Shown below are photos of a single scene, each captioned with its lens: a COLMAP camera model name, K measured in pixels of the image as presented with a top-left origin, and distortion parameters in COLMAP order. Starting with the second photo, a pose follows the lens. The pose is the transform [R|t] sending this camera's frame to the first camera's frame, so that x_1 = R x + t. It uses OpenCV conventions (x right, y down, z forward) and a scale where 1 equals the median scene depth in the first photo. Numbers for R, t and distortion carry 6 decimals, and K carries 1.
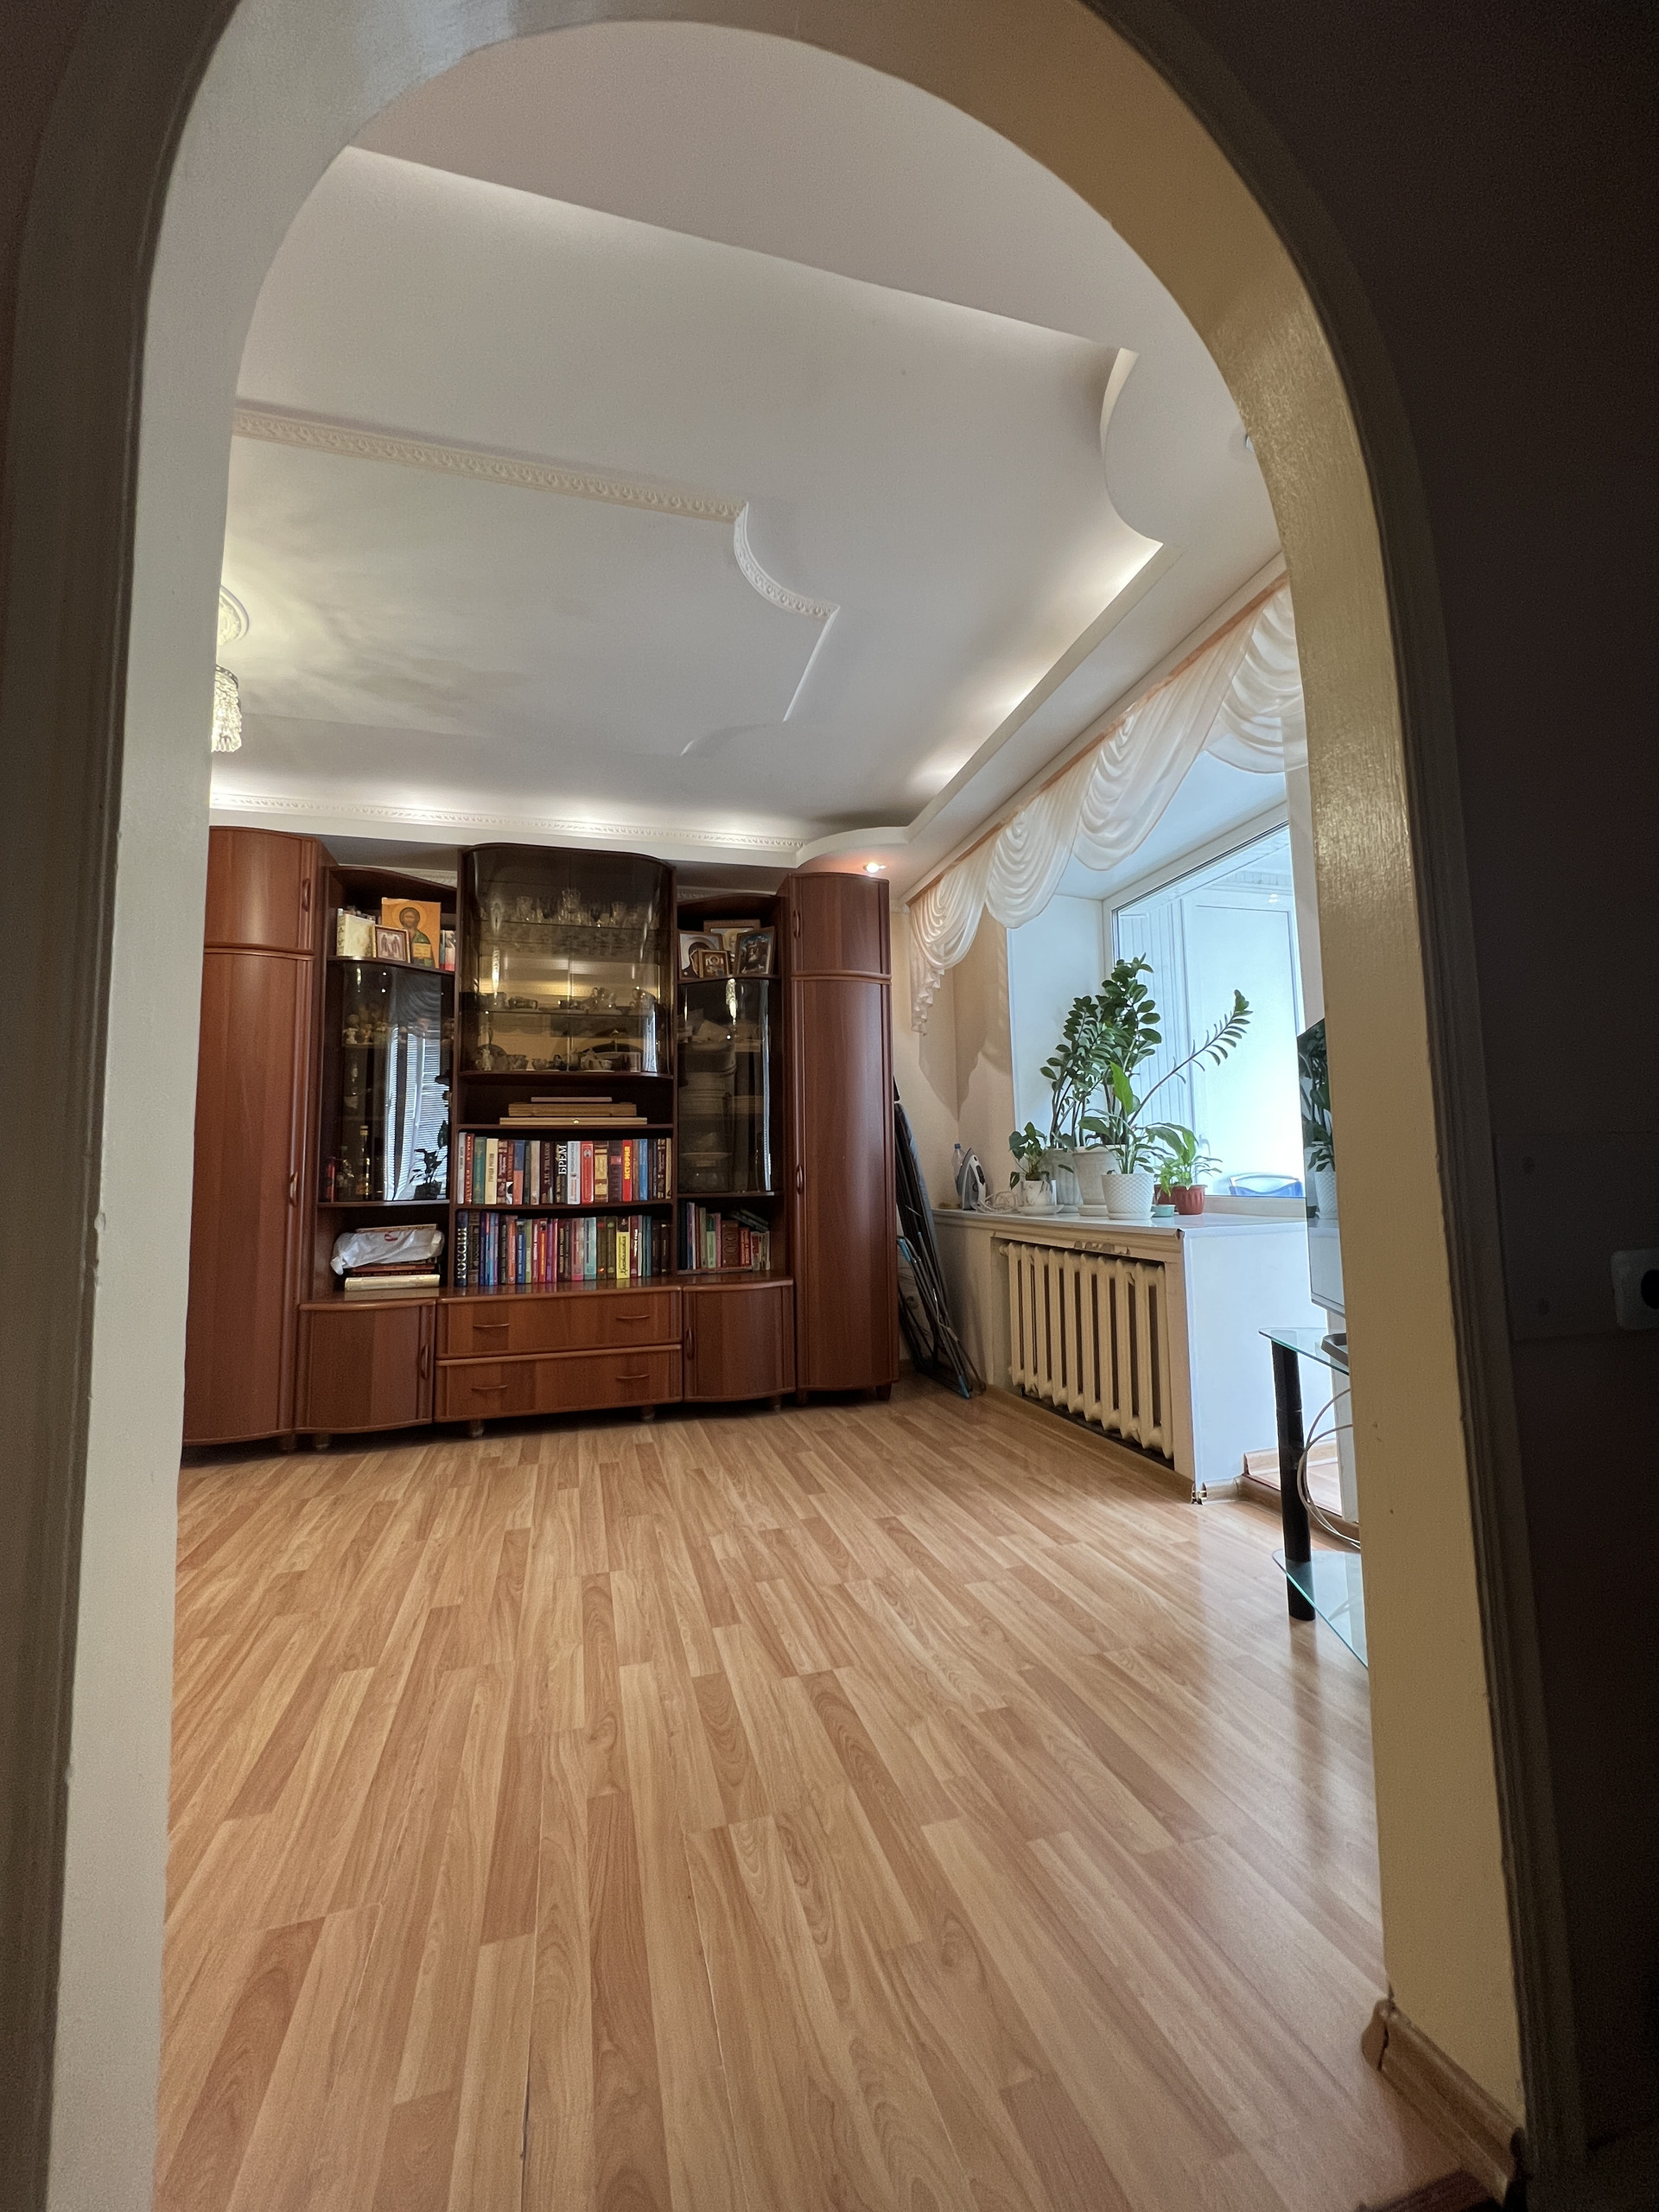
lens RADIAL K [[889.3, 0, 833.2], [0, 889.3, 1098.5], [0, 0, 1]] dist [-0.003564, 0.000674]
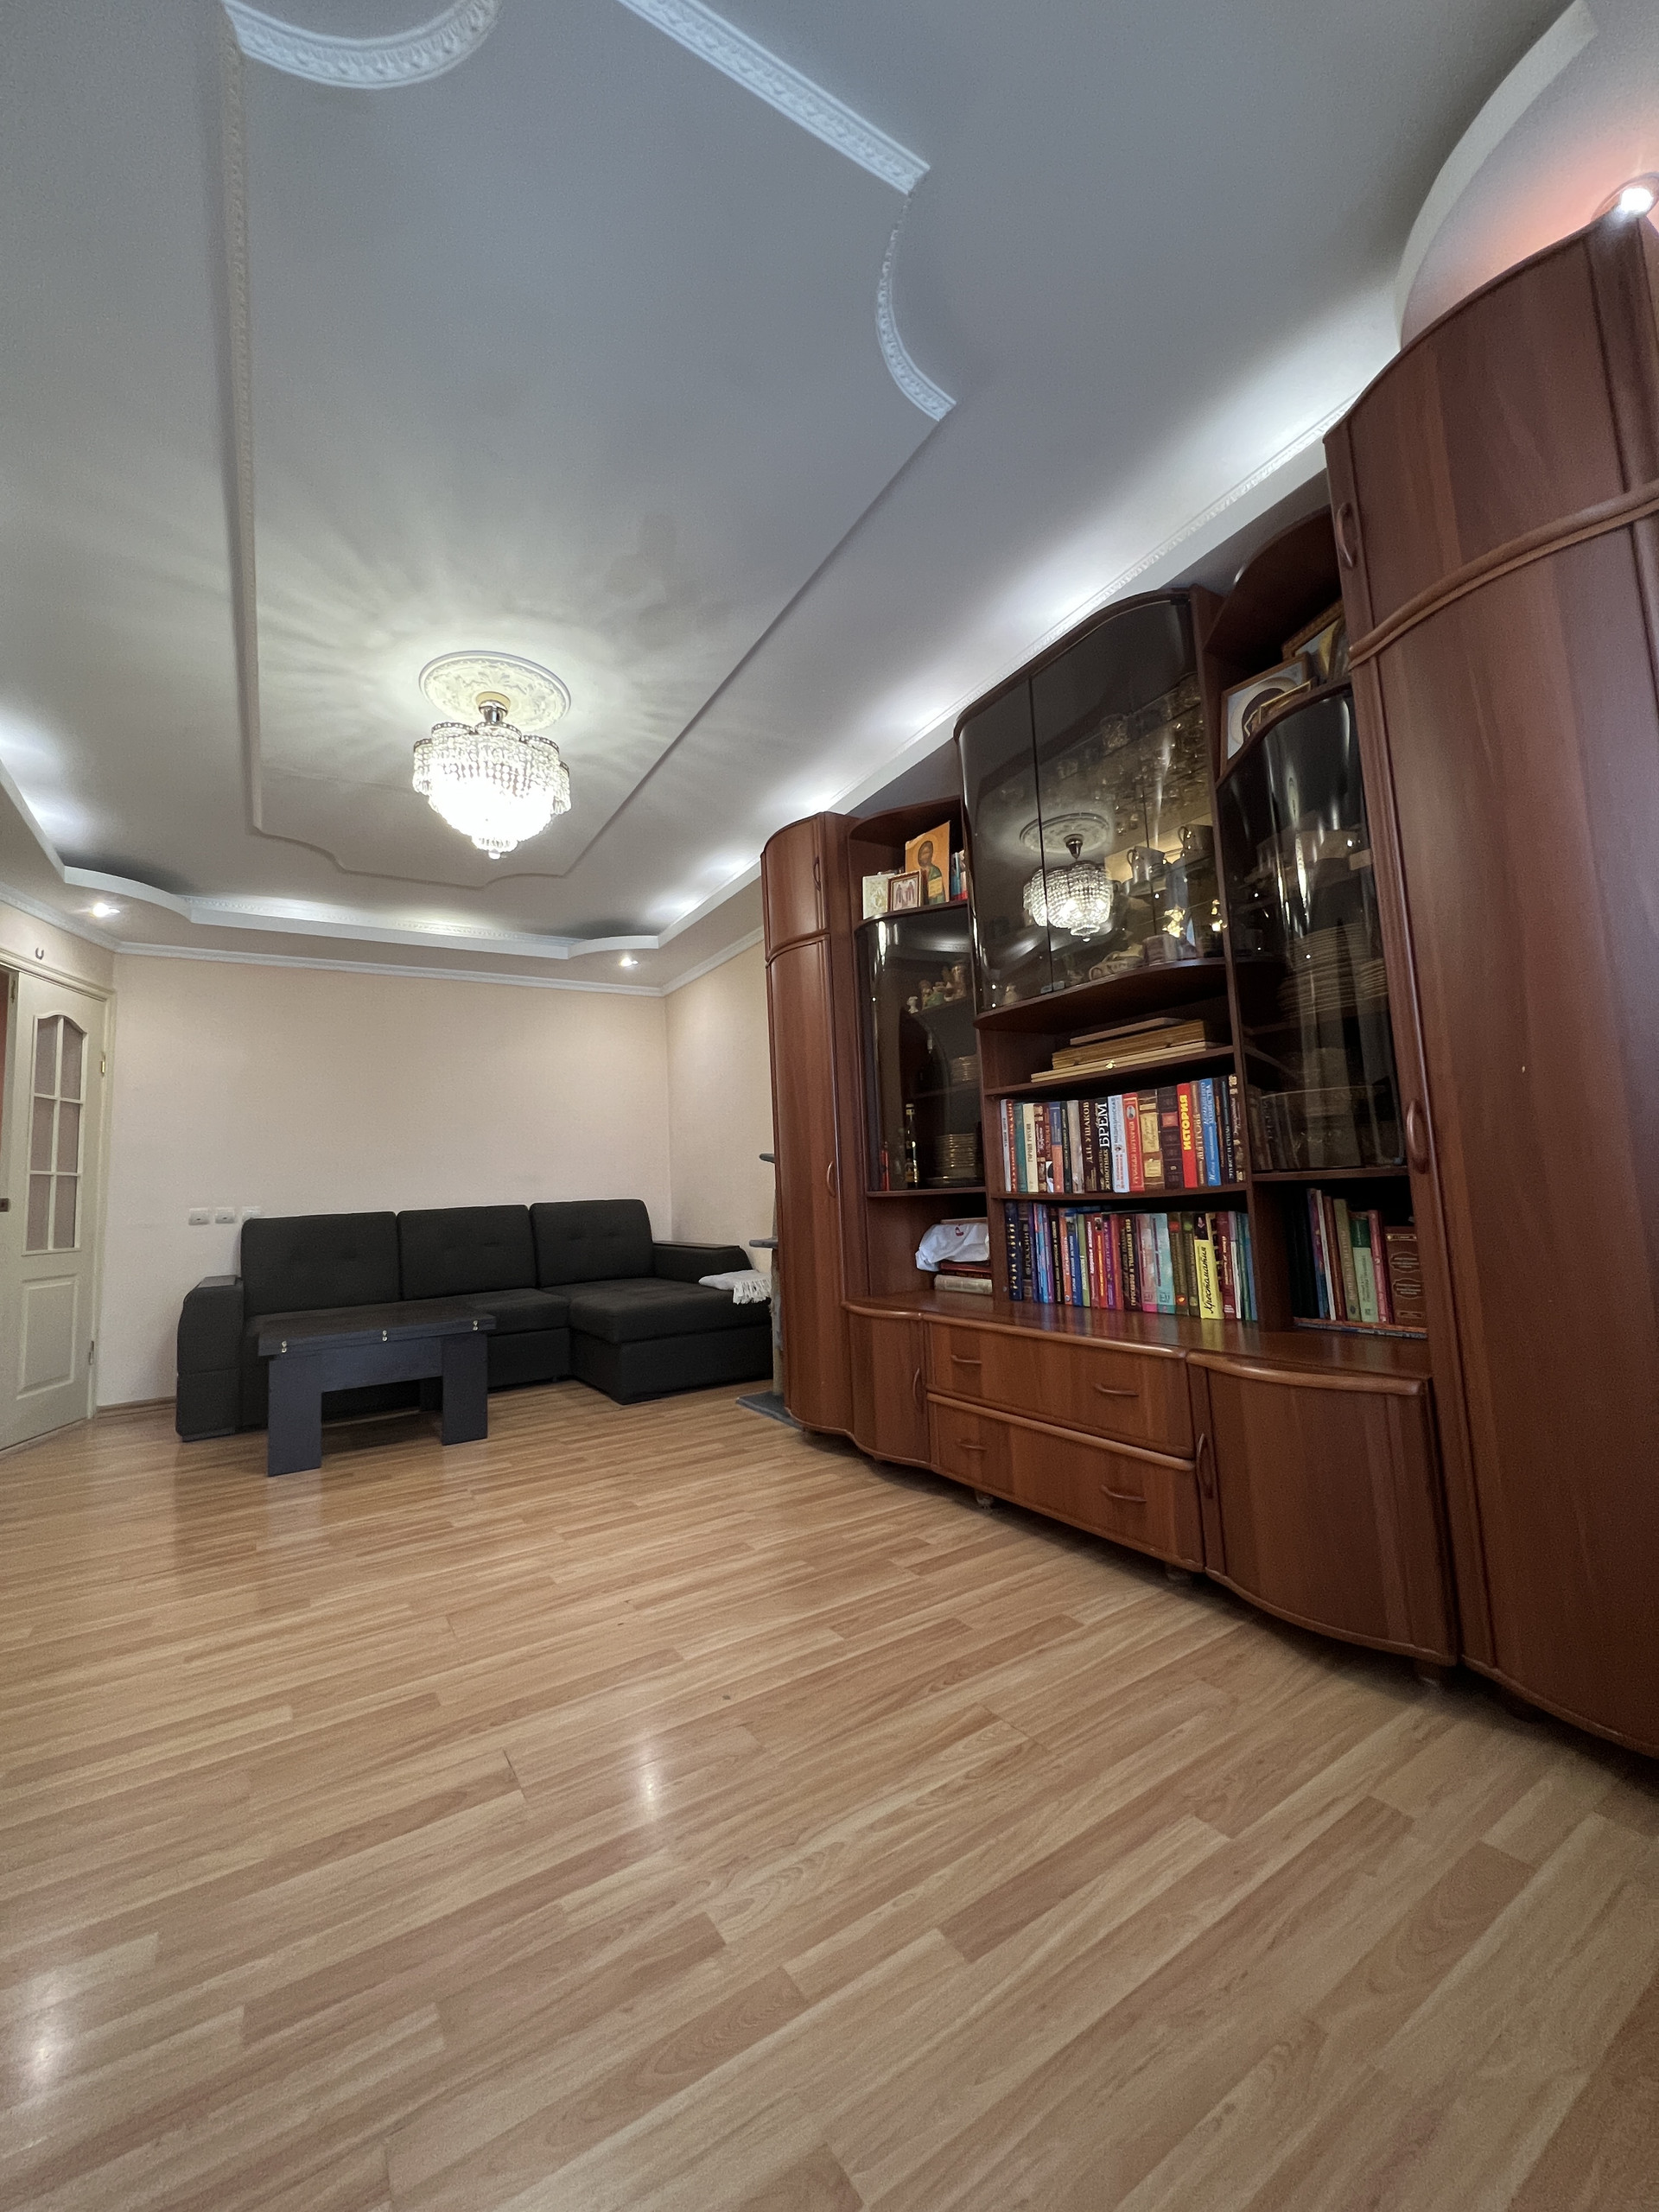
lens RADIAL K [[889.3, 0, 835.2], [0, 889.3, 1099.0], [0, 0, 1]] dist [-0.003564, 0.000674]
pose [[0.285065, -0.092544, -0.954030, 0.290542], [0.131598, 0.989681, -0.056681, 0.065819], [0.949431, -0.109391, 0.294302, 0.668950]]
